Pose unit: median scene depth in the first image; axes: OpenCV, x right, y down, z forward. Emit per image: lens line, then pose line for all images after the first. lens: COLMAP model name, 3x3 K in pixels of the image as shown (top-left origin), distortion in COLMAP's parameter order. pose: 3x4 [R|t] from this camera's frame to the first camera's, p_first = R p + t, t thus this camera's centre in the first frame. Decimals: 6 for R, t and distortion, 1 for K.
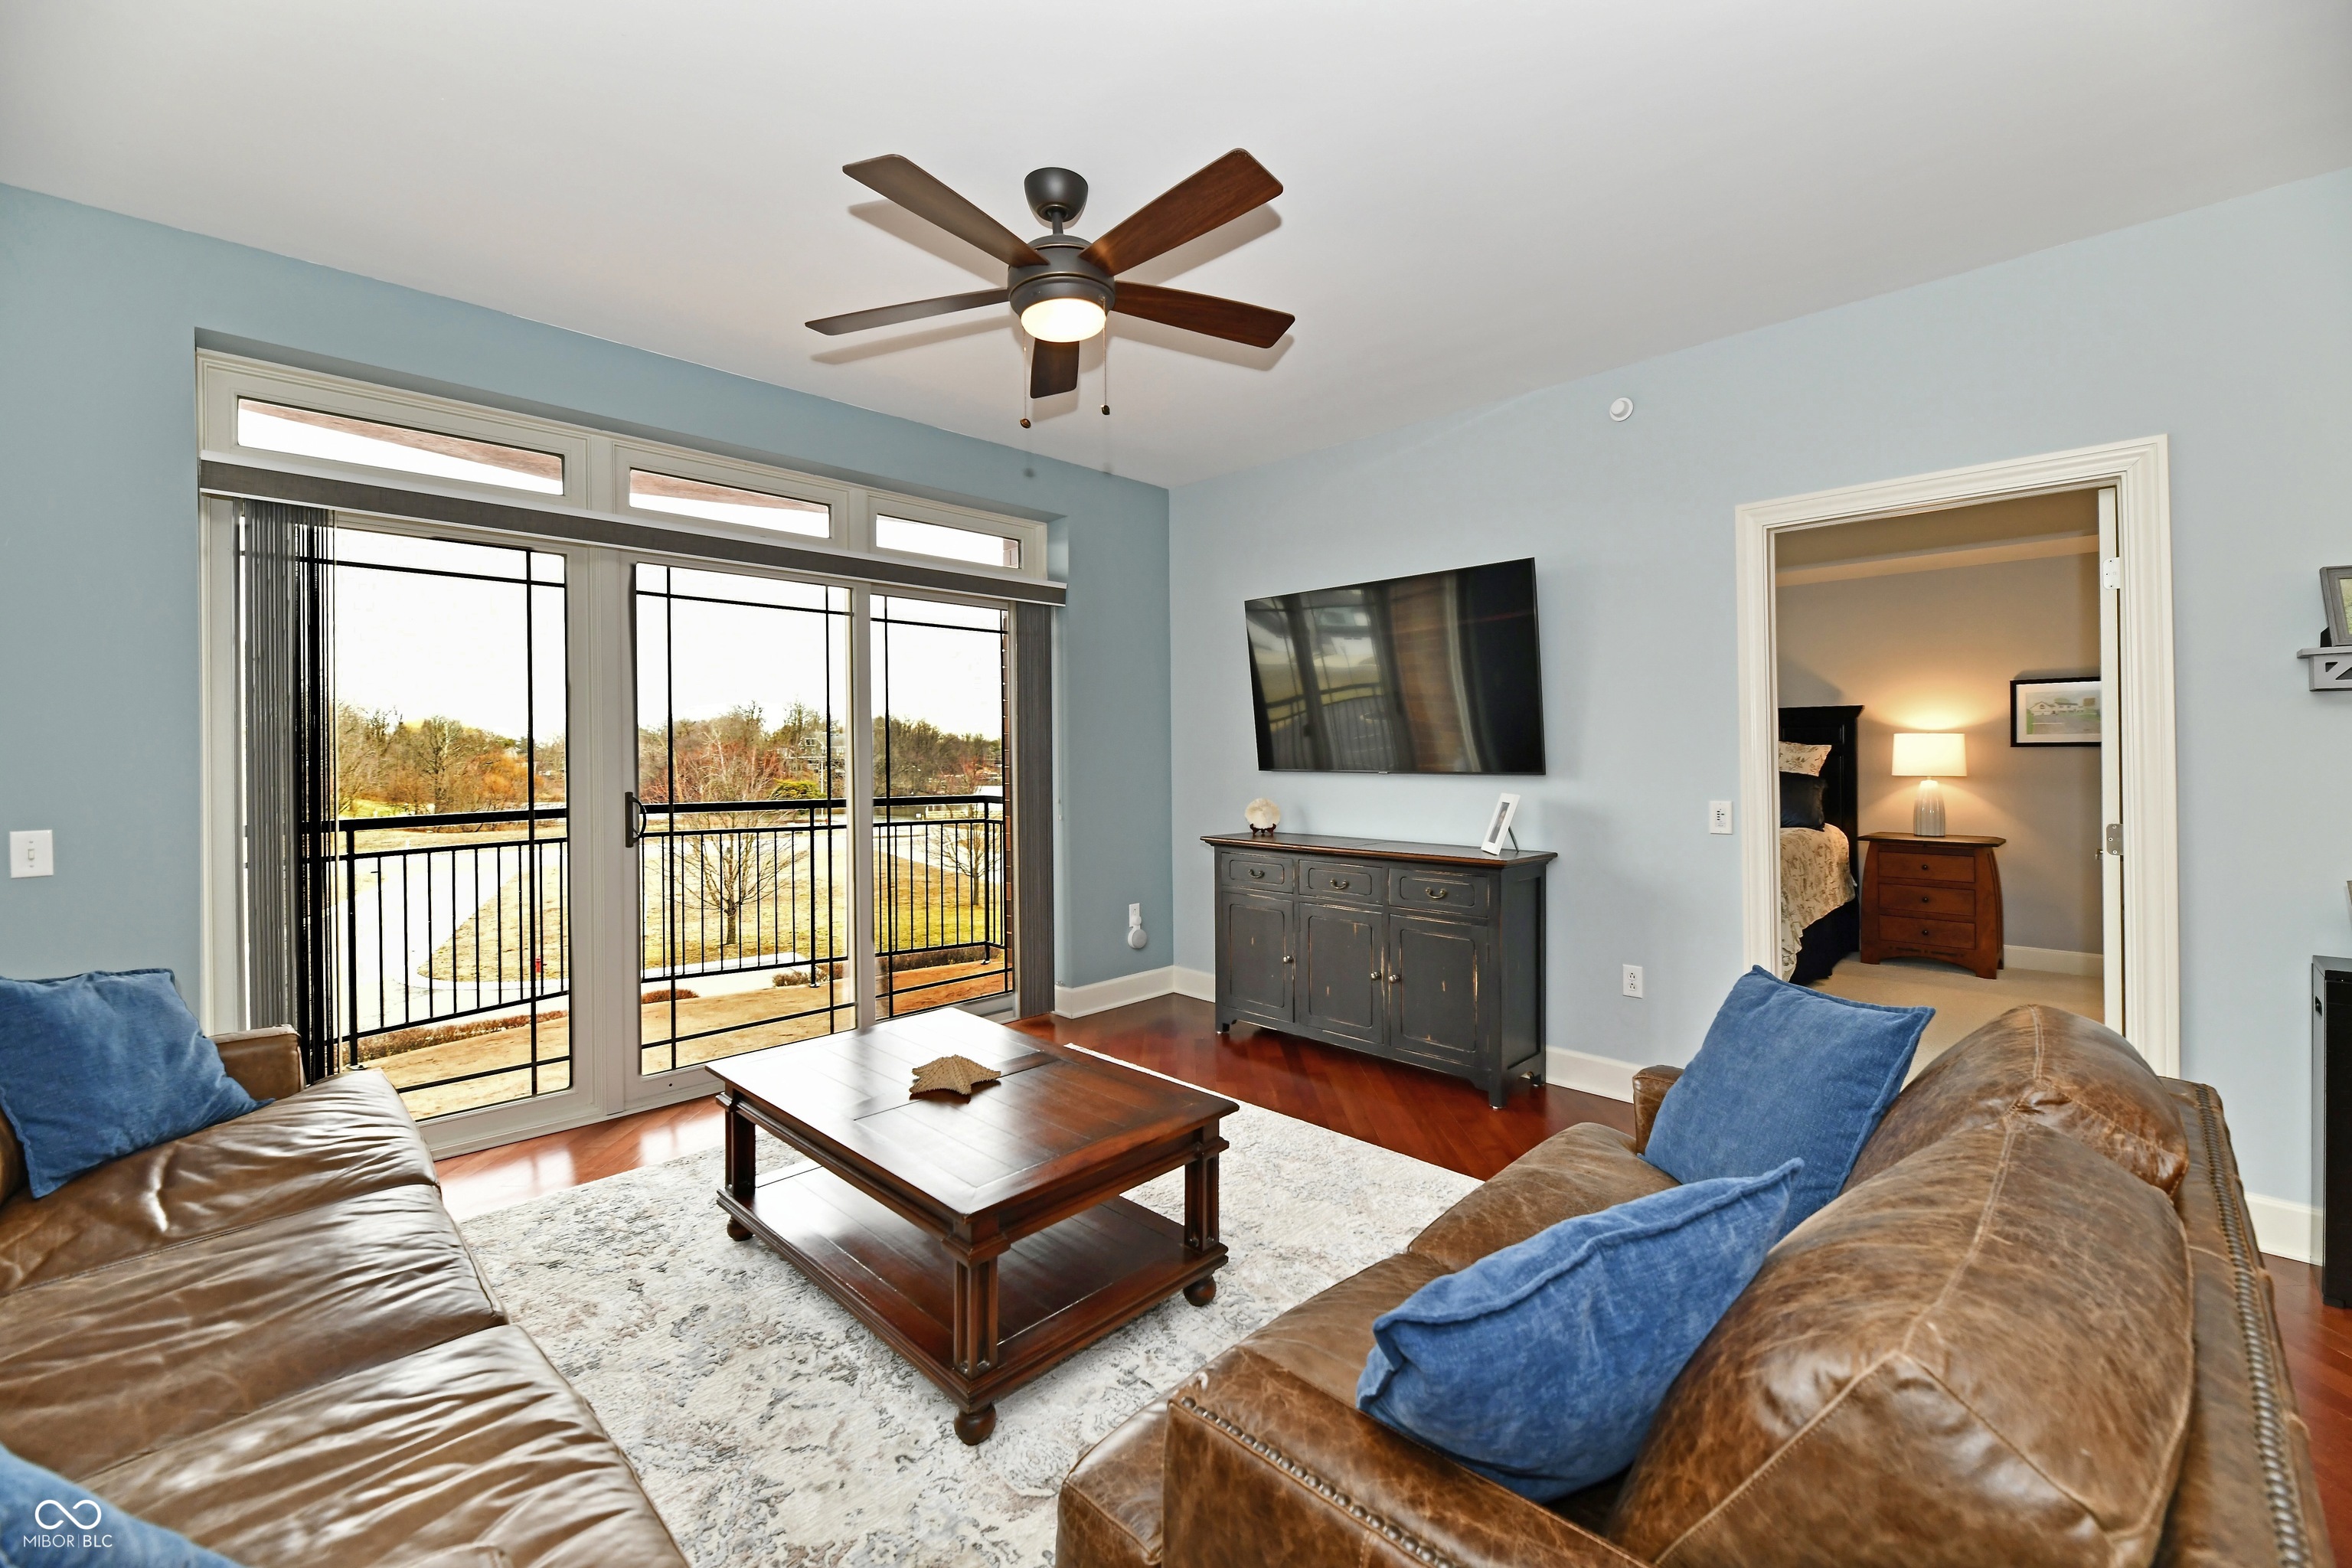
lens RADIAL K [[966.5, 0, 1189.2], [0, 966.5, 754.6], [0, 0, 1]] dist [-0.001513, -0.002908]
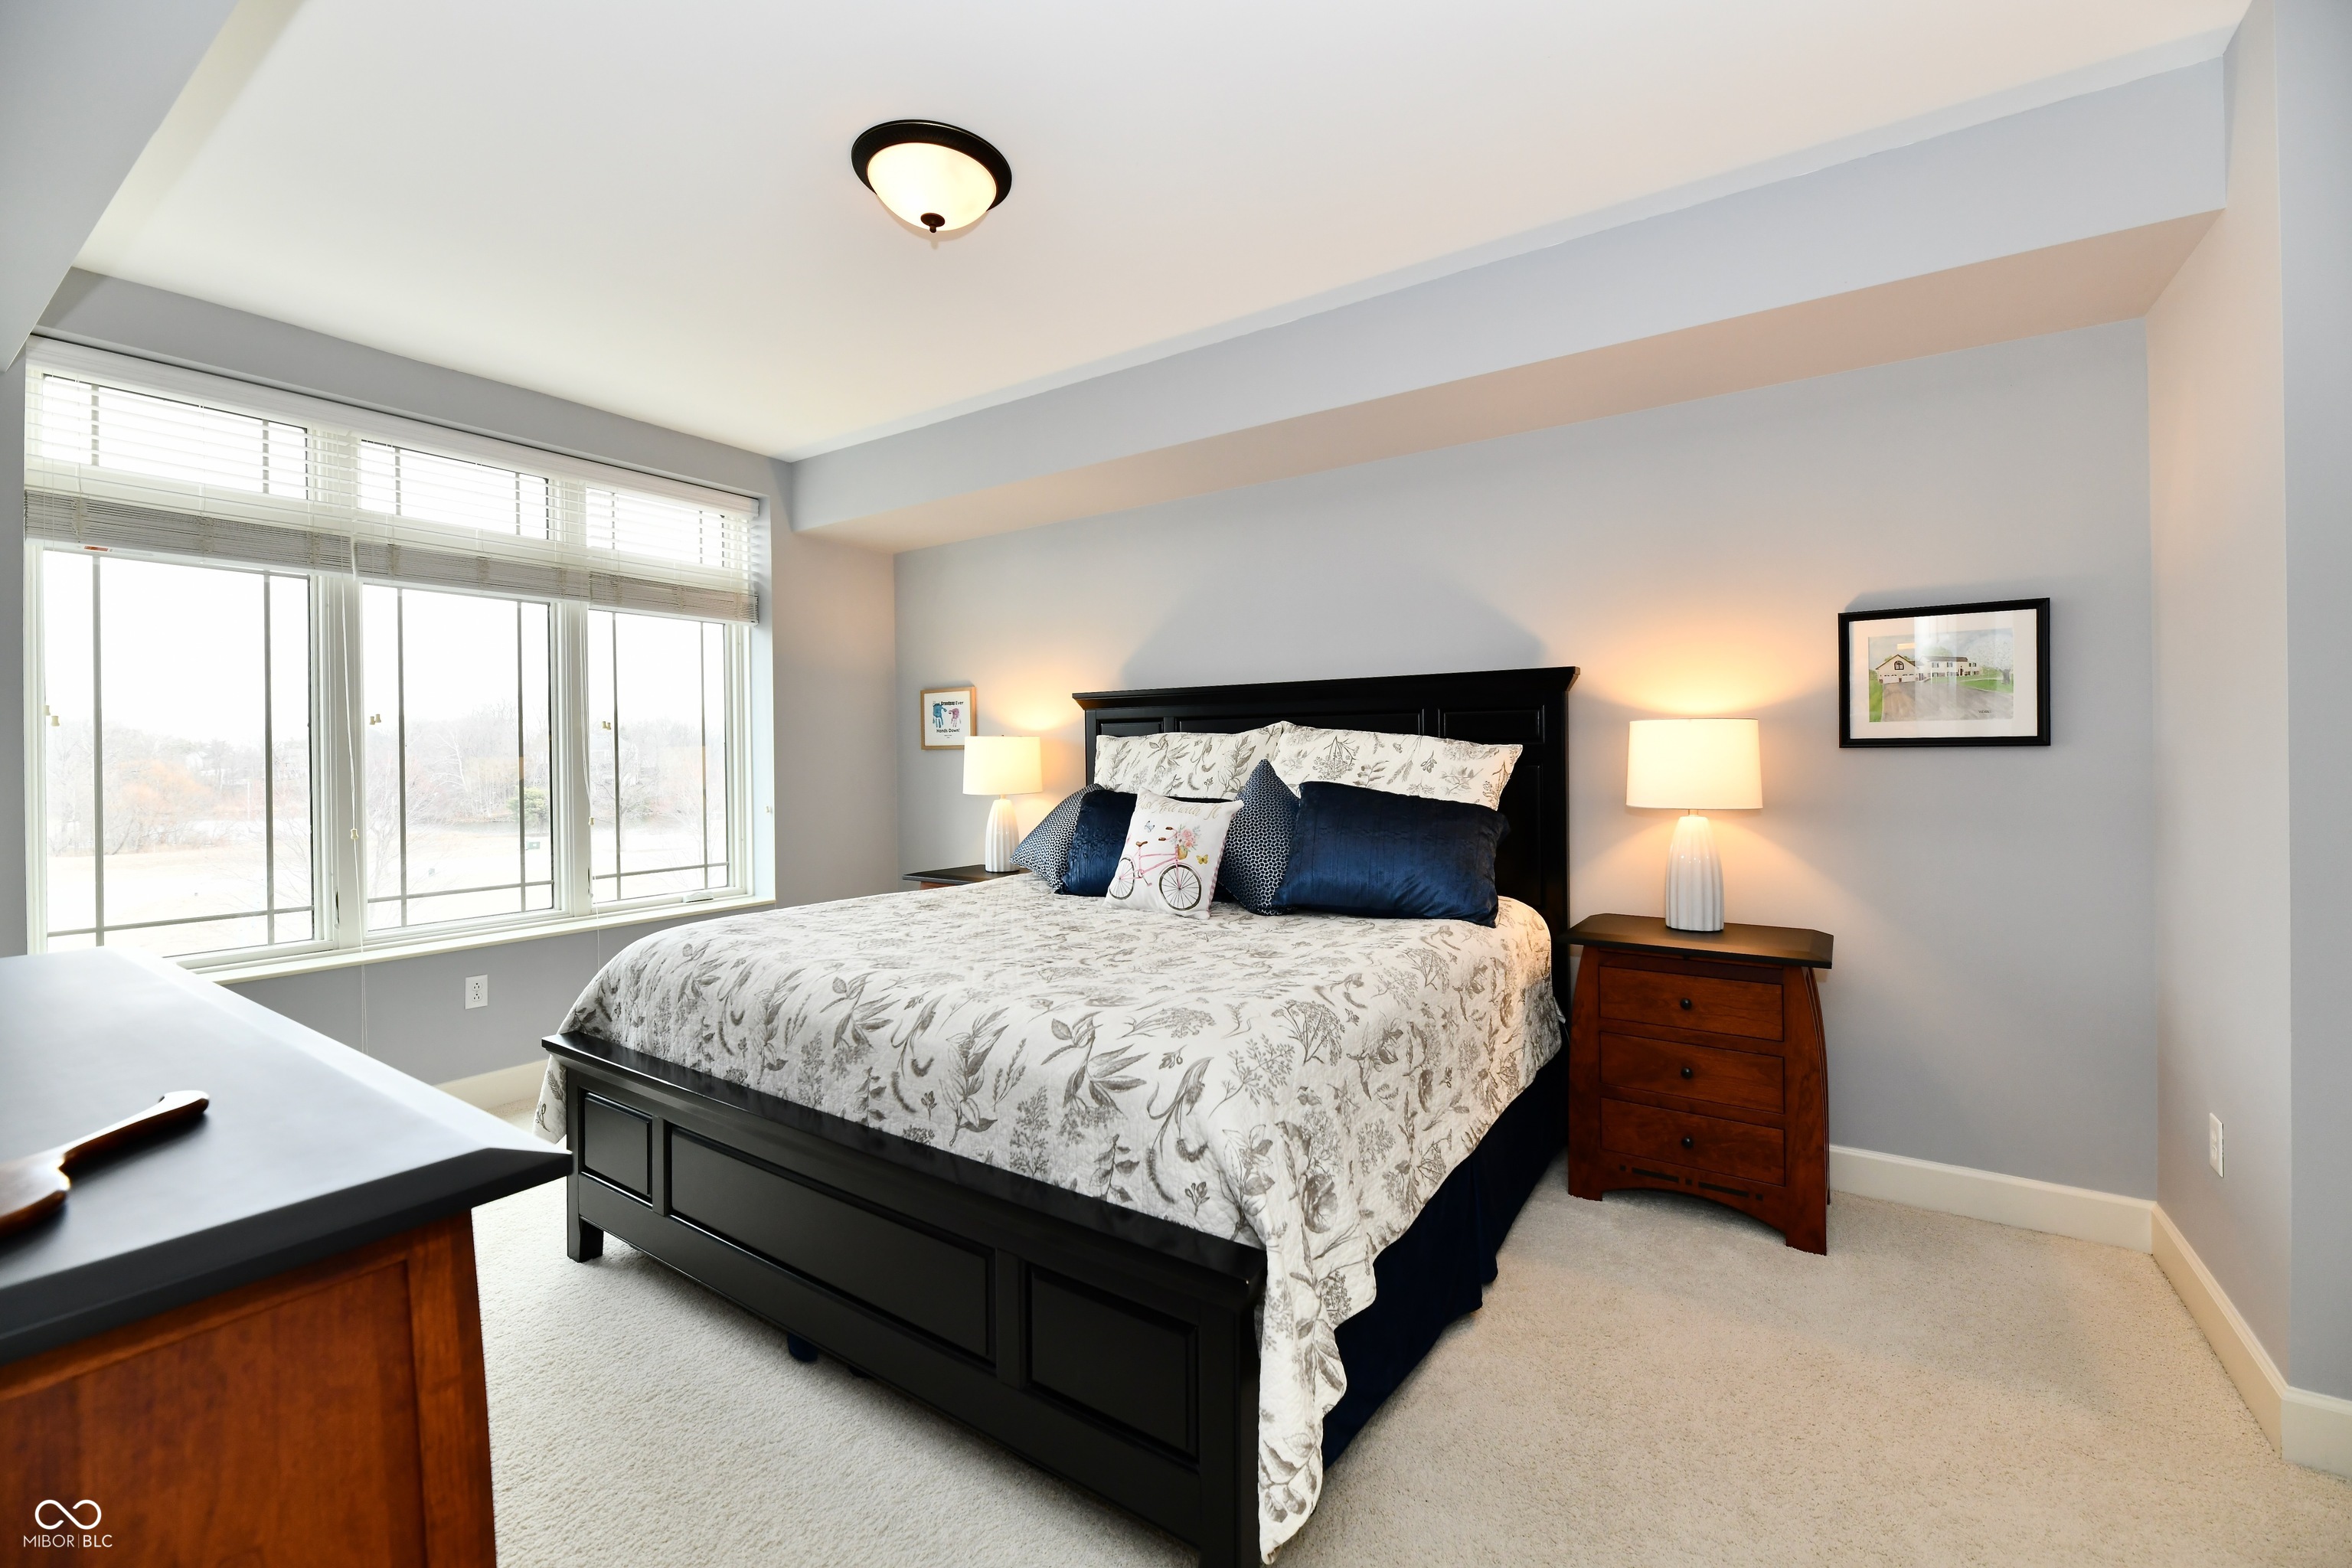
lens RADIAL K [[966.5, 0, 1181.4], [0, 966.5, 765.6], [0, 0, 1]] dist [-0.001513, -0.002908]
pose [[0.985447, -0.011139, 0.169617, 0.429170], [0.009104, 0.999877, 0.012768, -0.007459], [-0.169738, -0.011038, 0.985427, 0.562665]]
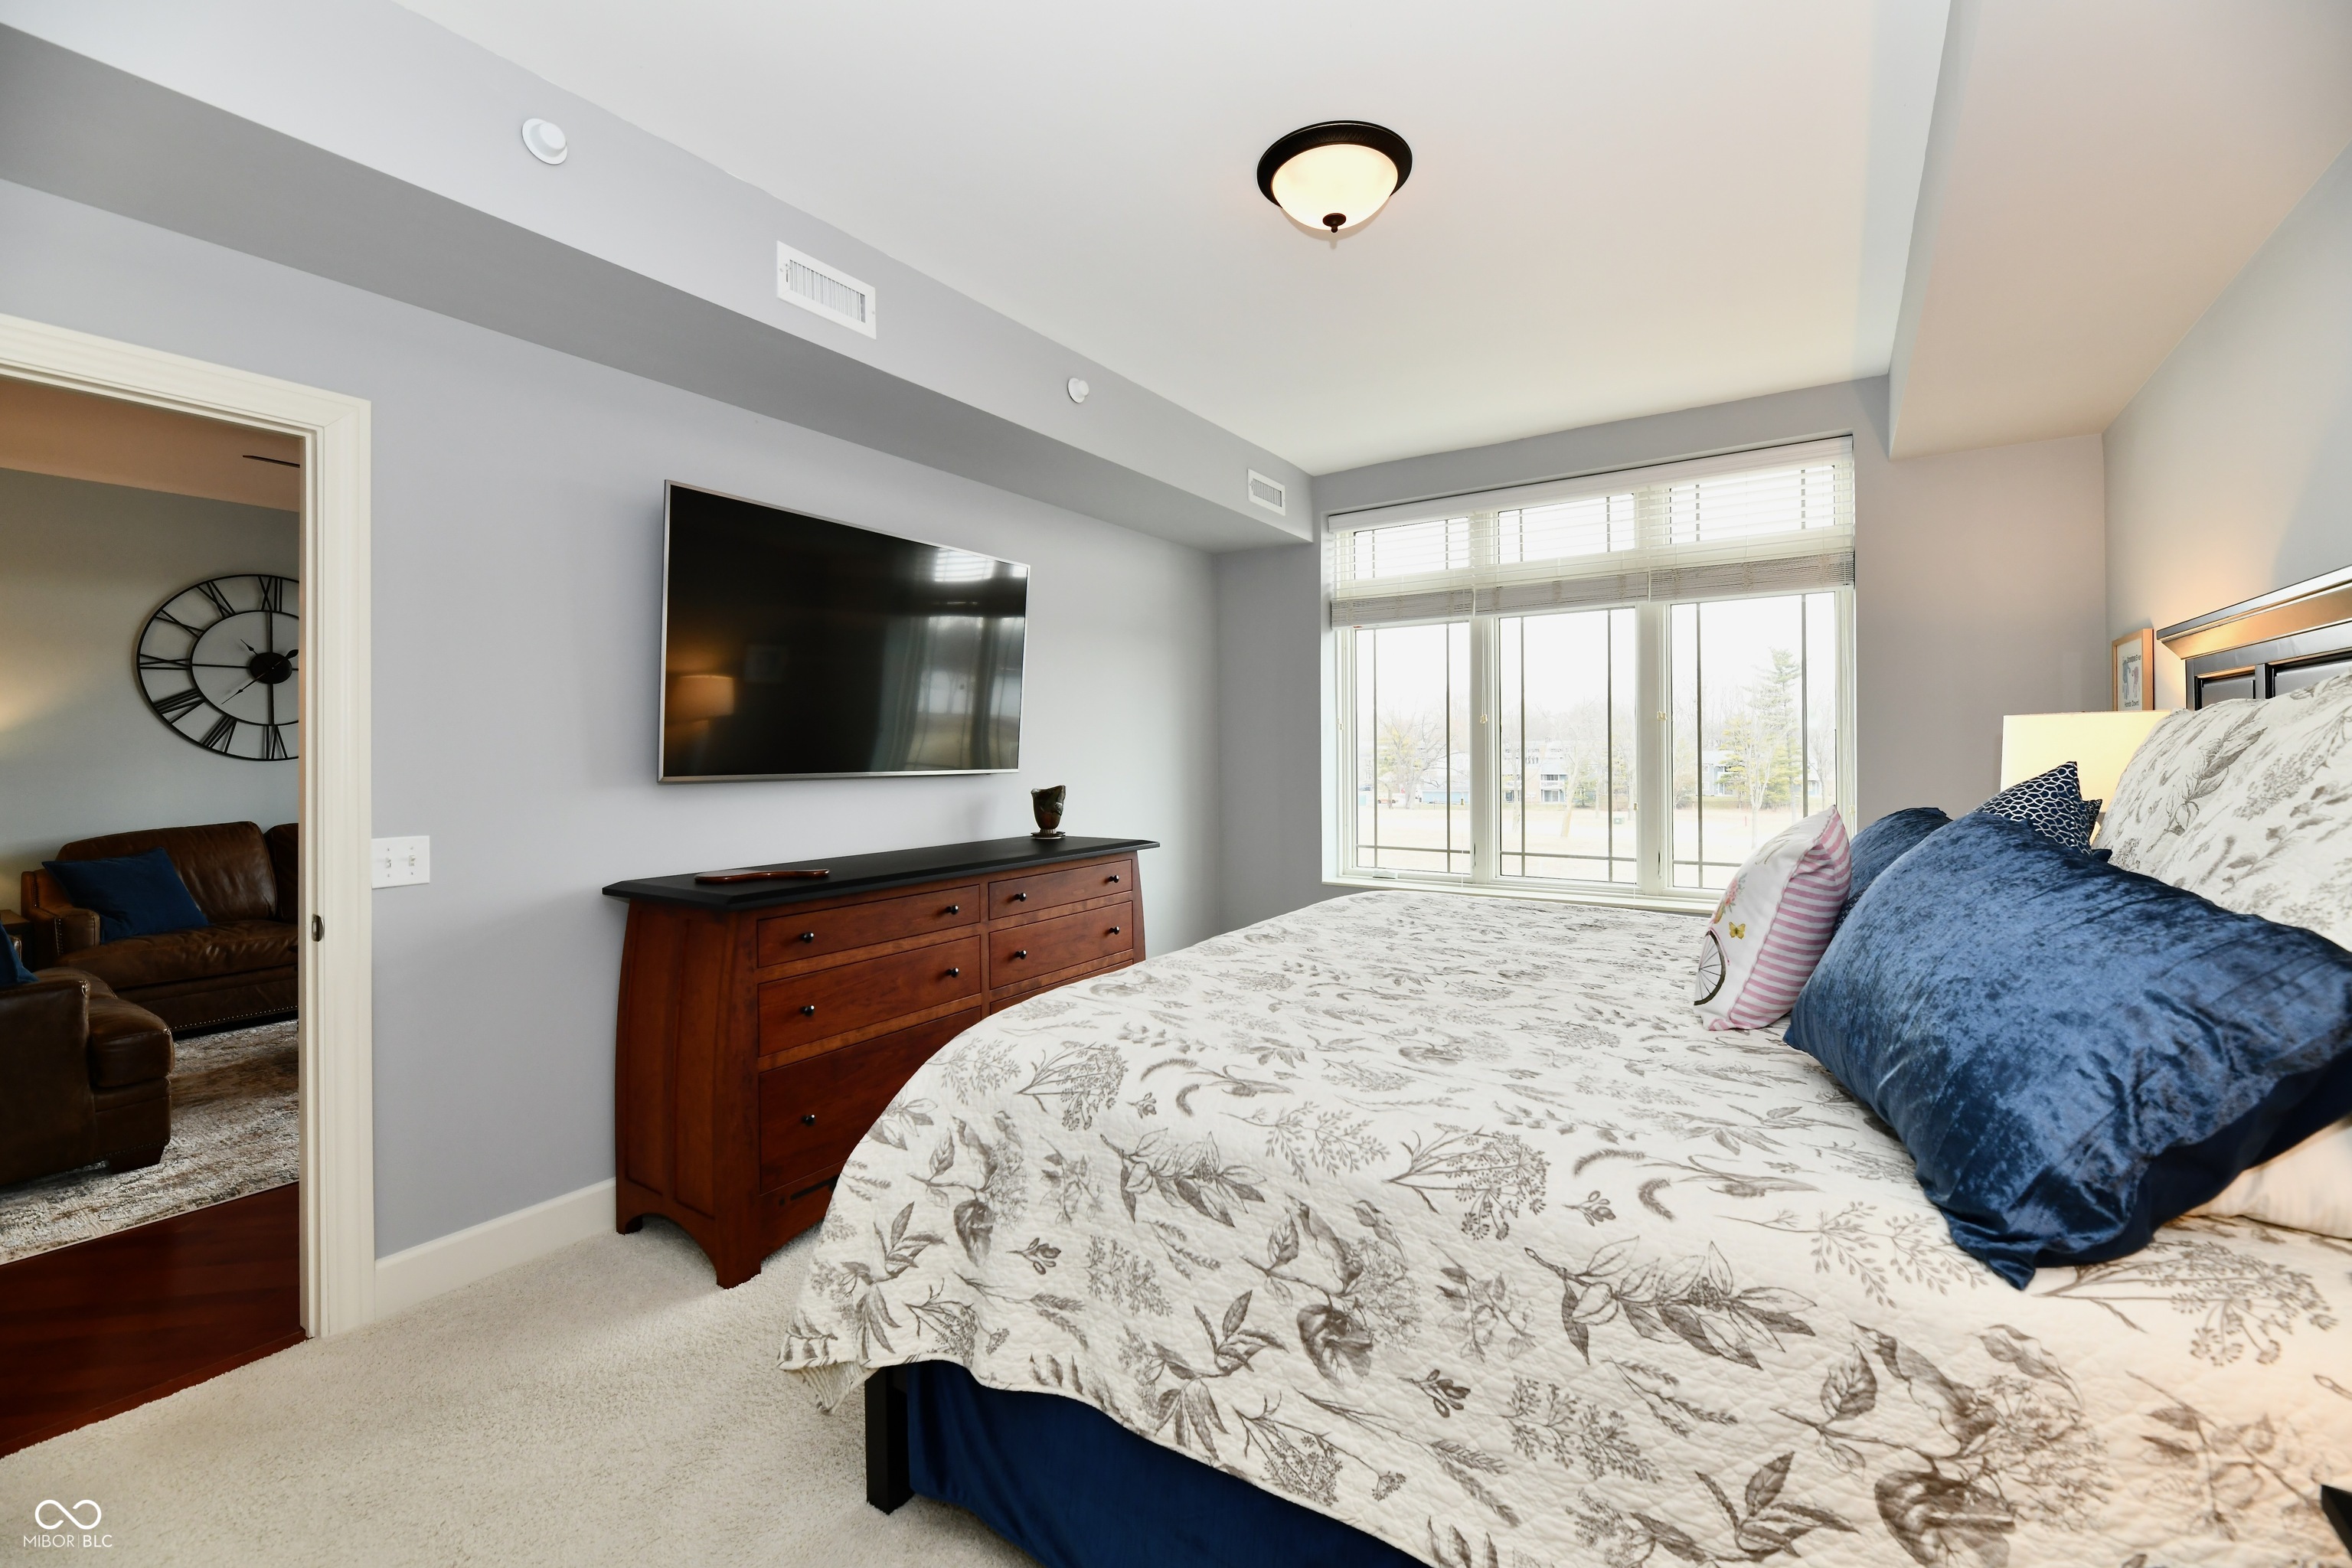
lens RADIAL K [[966.5, 0, 1190.1], [0, 966.5, 760.7], [0, 0, 1]] dist [-0.001513, -0.002908]
pose [[0.176909, 0.005125, -0.984214, 0.786198], [0.011898, 0.999902, 0.007346, -0.007482], [0.984155, -0.013010, 0.176830, 0.843806]]
